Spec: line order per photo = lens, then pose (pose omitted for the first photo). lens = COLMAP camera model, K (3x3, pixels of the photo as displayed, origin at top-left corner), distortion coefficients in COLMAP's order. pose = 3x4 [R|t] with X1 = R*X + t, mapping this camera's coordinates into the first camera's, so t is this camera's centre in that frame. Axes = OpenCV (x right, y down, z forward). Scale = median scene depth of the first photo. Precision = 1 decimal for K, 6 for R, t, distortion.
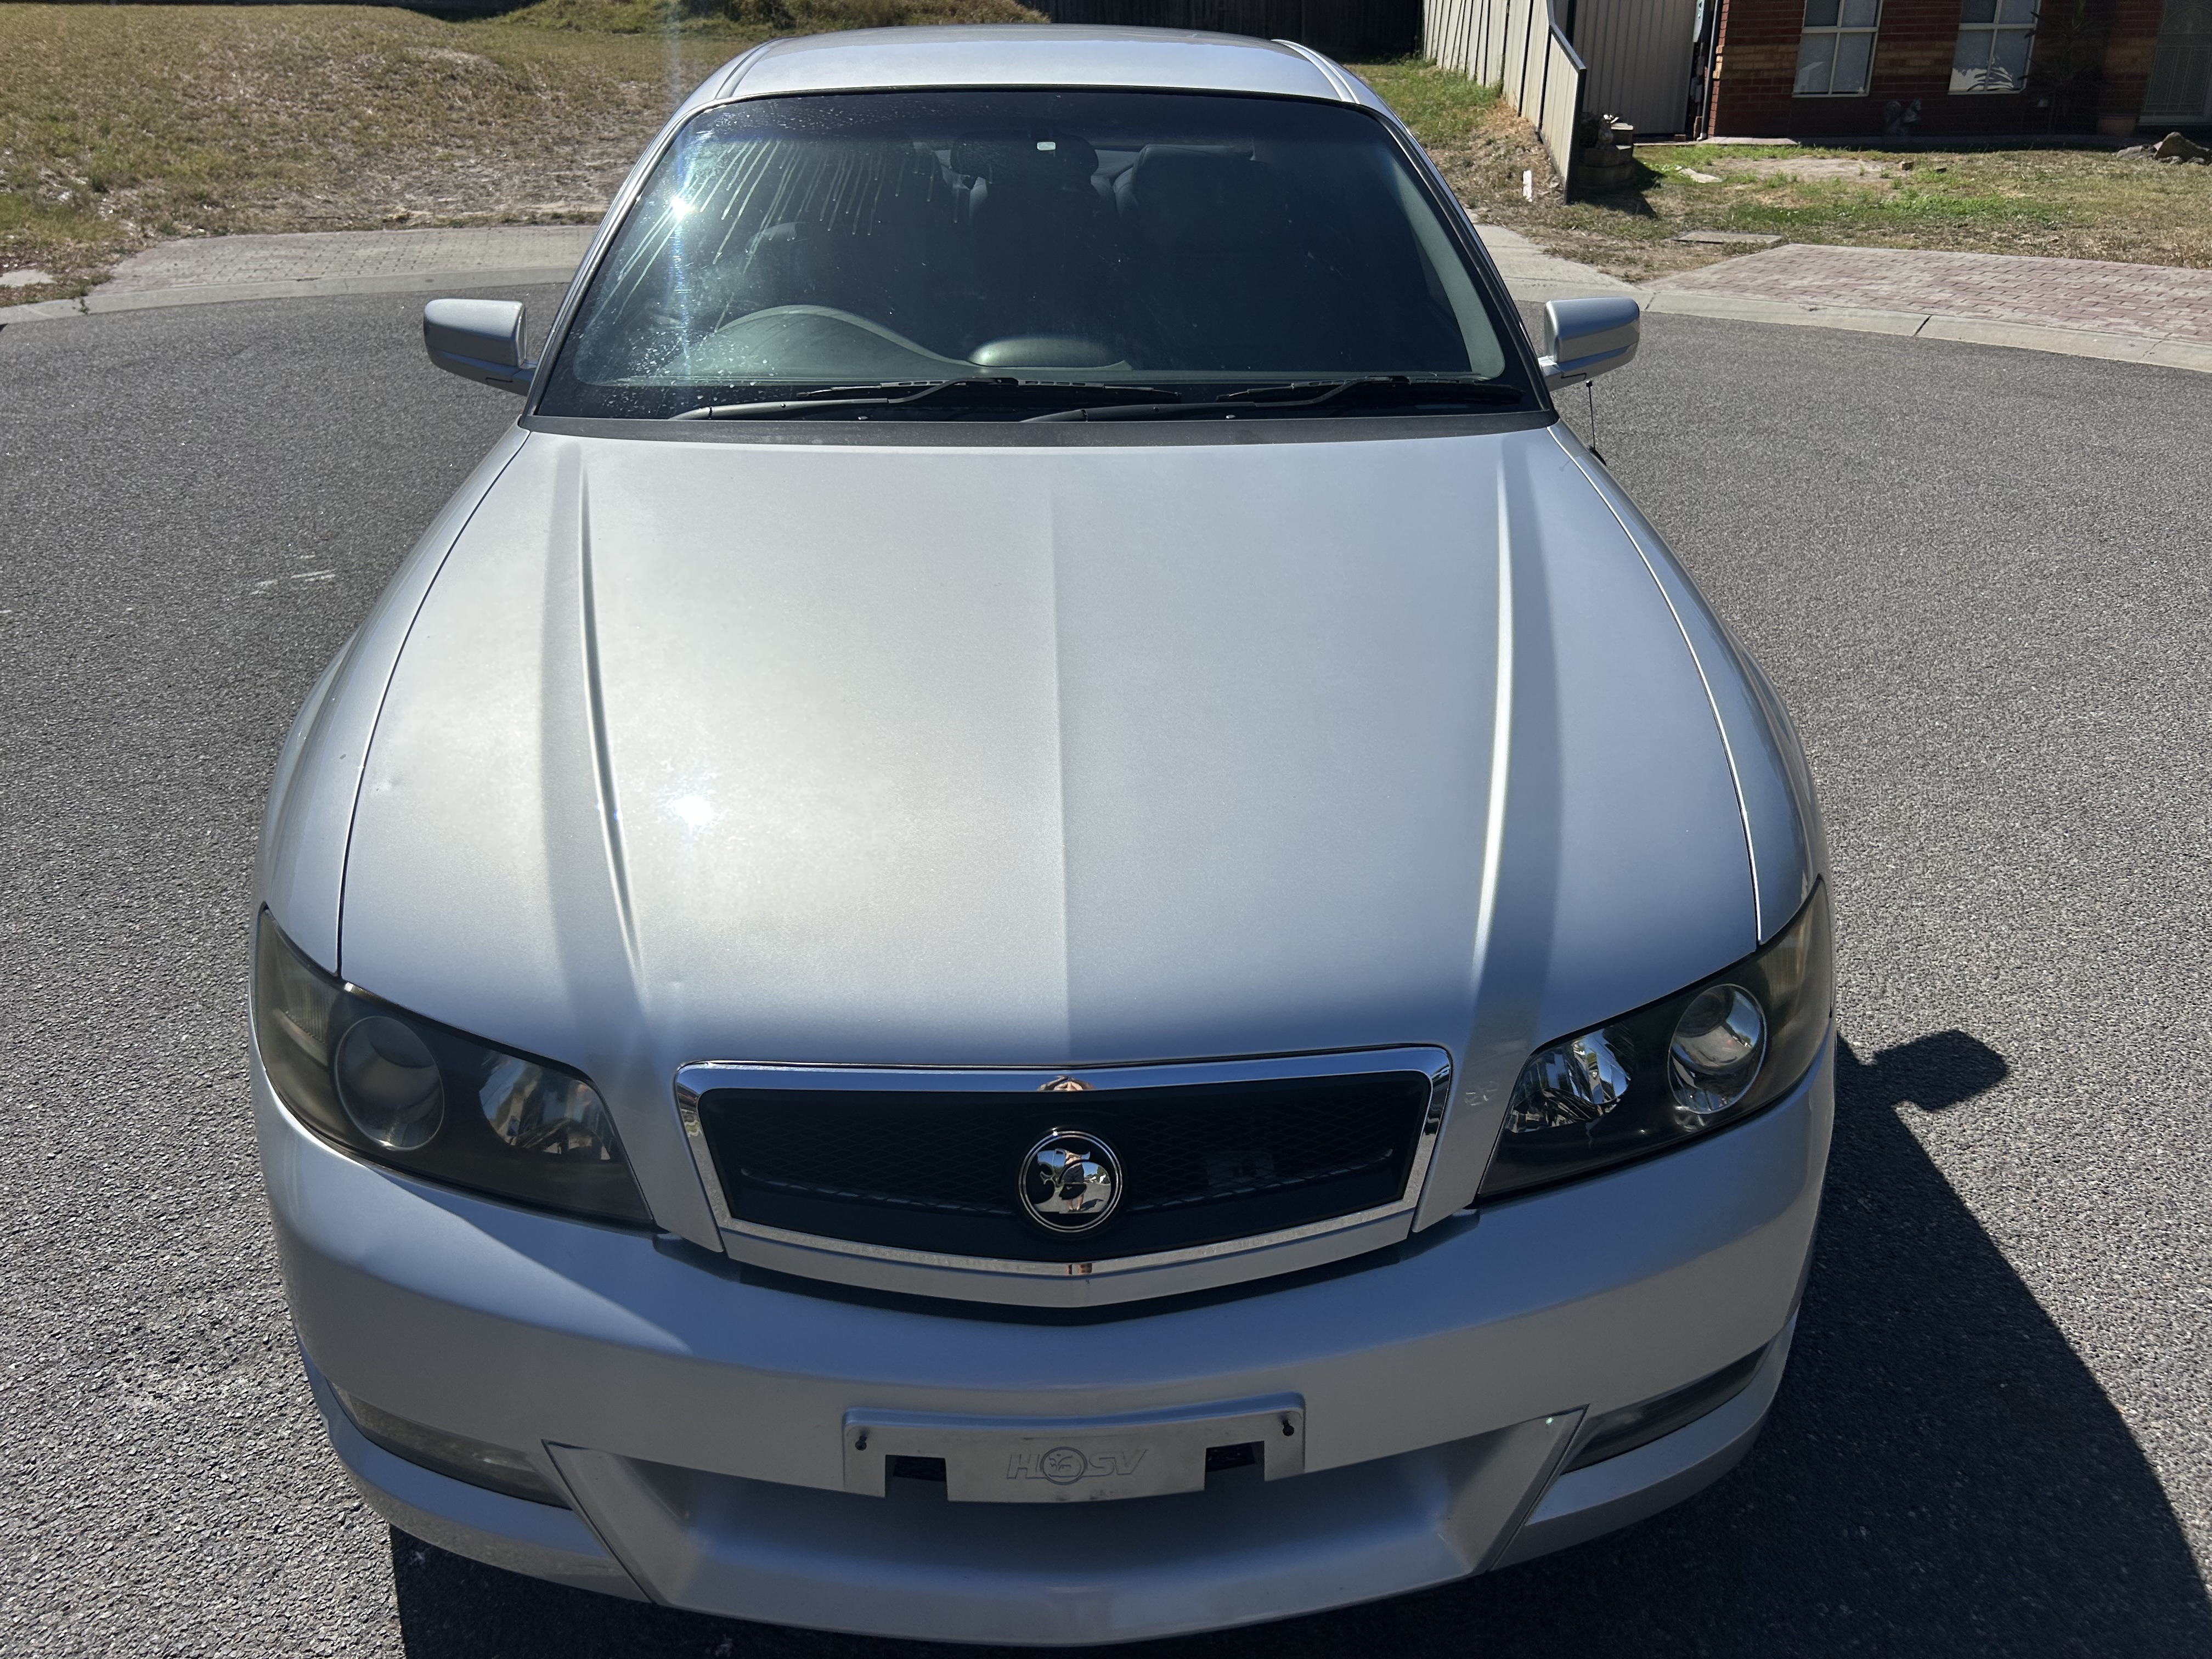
lens RADIAL K [[1743.0, 0, 1114.8], [0, 1743.0, 824.3], [0, 0, 1]] dist [0.026644, -0.004093]
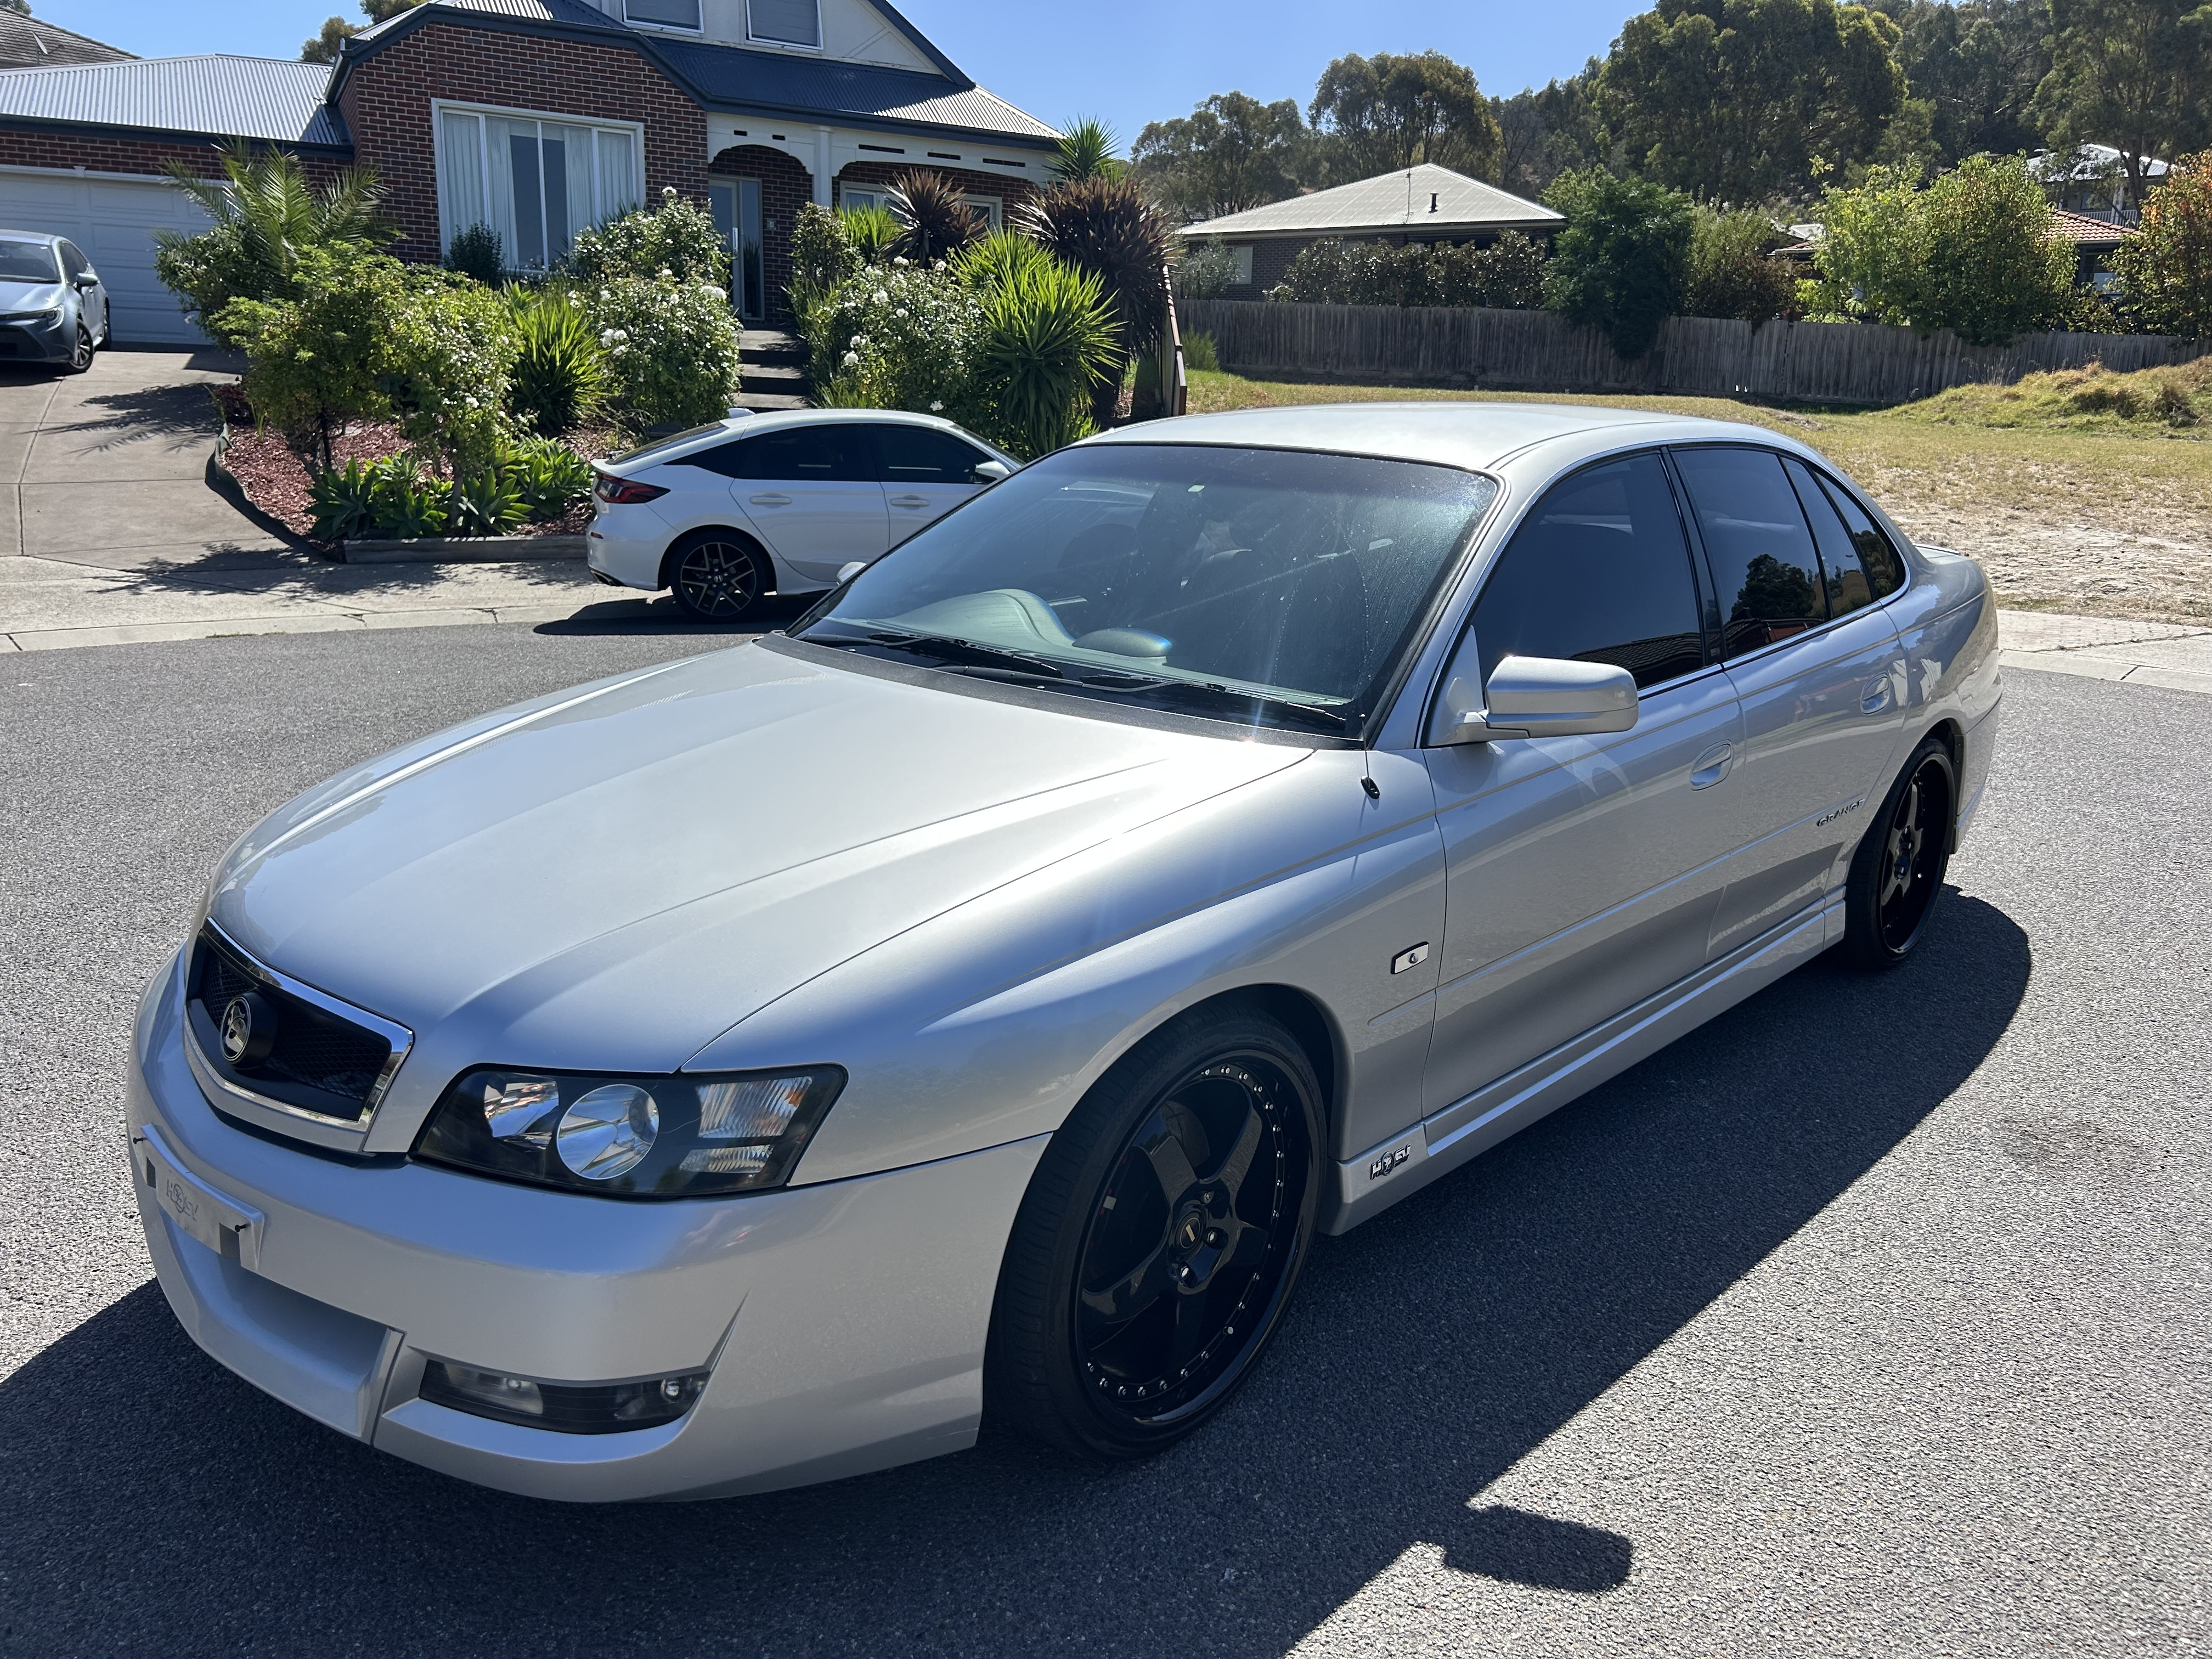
lens RADIAL K [[1743.0, 0, 1114.8], [0, 1743.0, 824.3], [0, 0, 1]] dist [0.026644, -0.004093]
pose [[0.686083, 0.190418, -0.702162, 0.826131], [-0.325846, 0.943351, -0.062559, -0.070330], [0.650473, 0.271717, 0.709264, 0.158796]]
